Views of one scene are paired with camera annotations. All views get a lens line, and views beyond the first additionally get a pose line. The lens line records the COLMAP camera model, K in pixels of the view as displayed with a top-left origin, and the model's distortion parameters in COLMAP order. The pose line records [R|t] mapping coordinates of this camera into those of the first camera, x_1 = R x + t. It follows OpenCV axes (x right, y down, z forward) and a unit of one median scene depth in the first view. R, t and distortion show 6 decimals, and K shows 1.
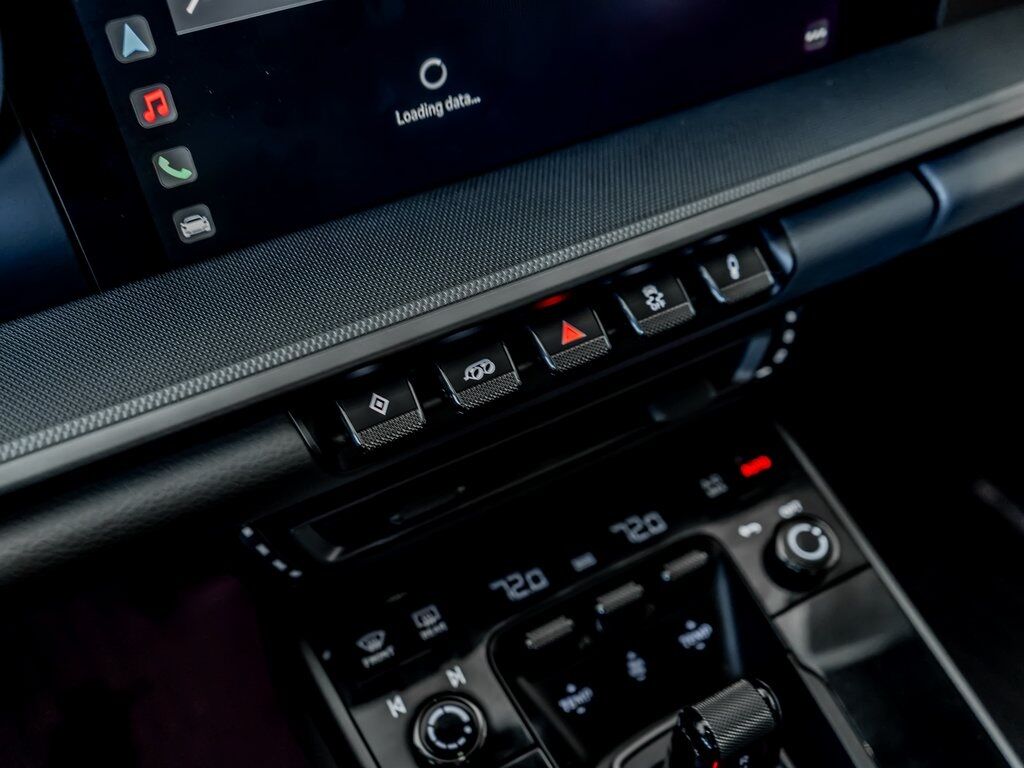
lens RADIAL K [[936.1, 0, 512.0], [0, 936.1, 384.0], [0, 0, 1]] dist [-0.000083, -0.005258]
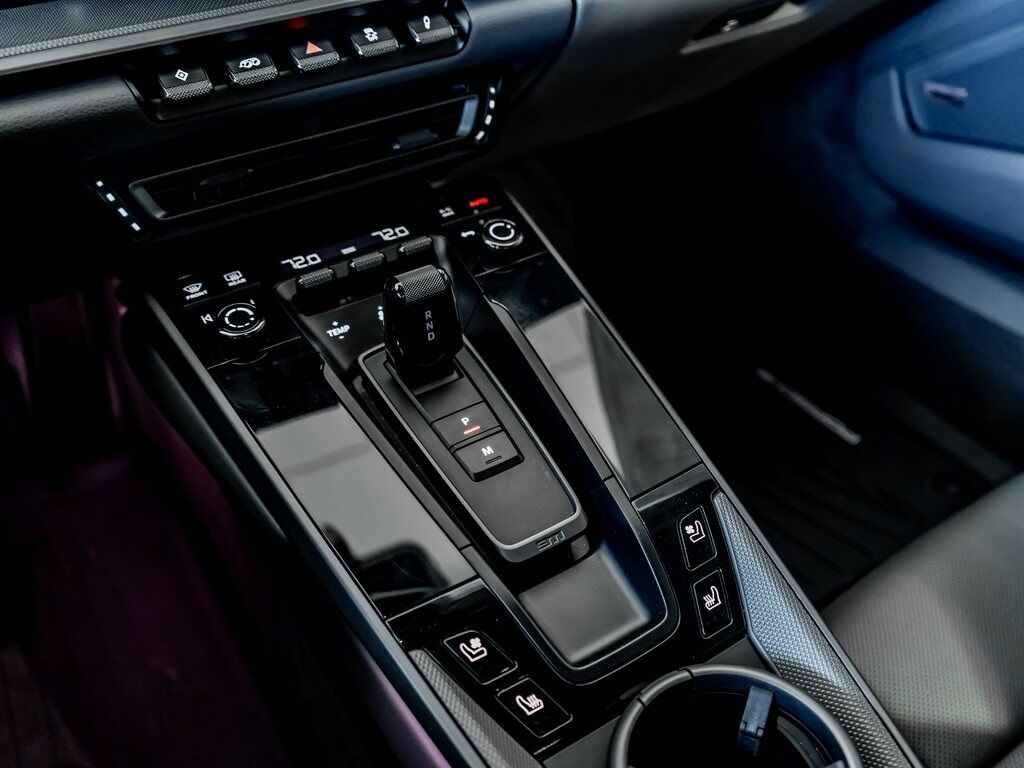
lens RADIAL K [[936.1, 0, 511.5], [0, 936.1, 383.5], [0, 0, 1]] dist [-0.000083, -0.005258]
pose [[0.997160, -0.022577, 0.071848, 0.244852], [0.028890, 0.995694, -0.088079, 0.591657], [-0.069550, 0.089904, 0.993519, -0.476115]]
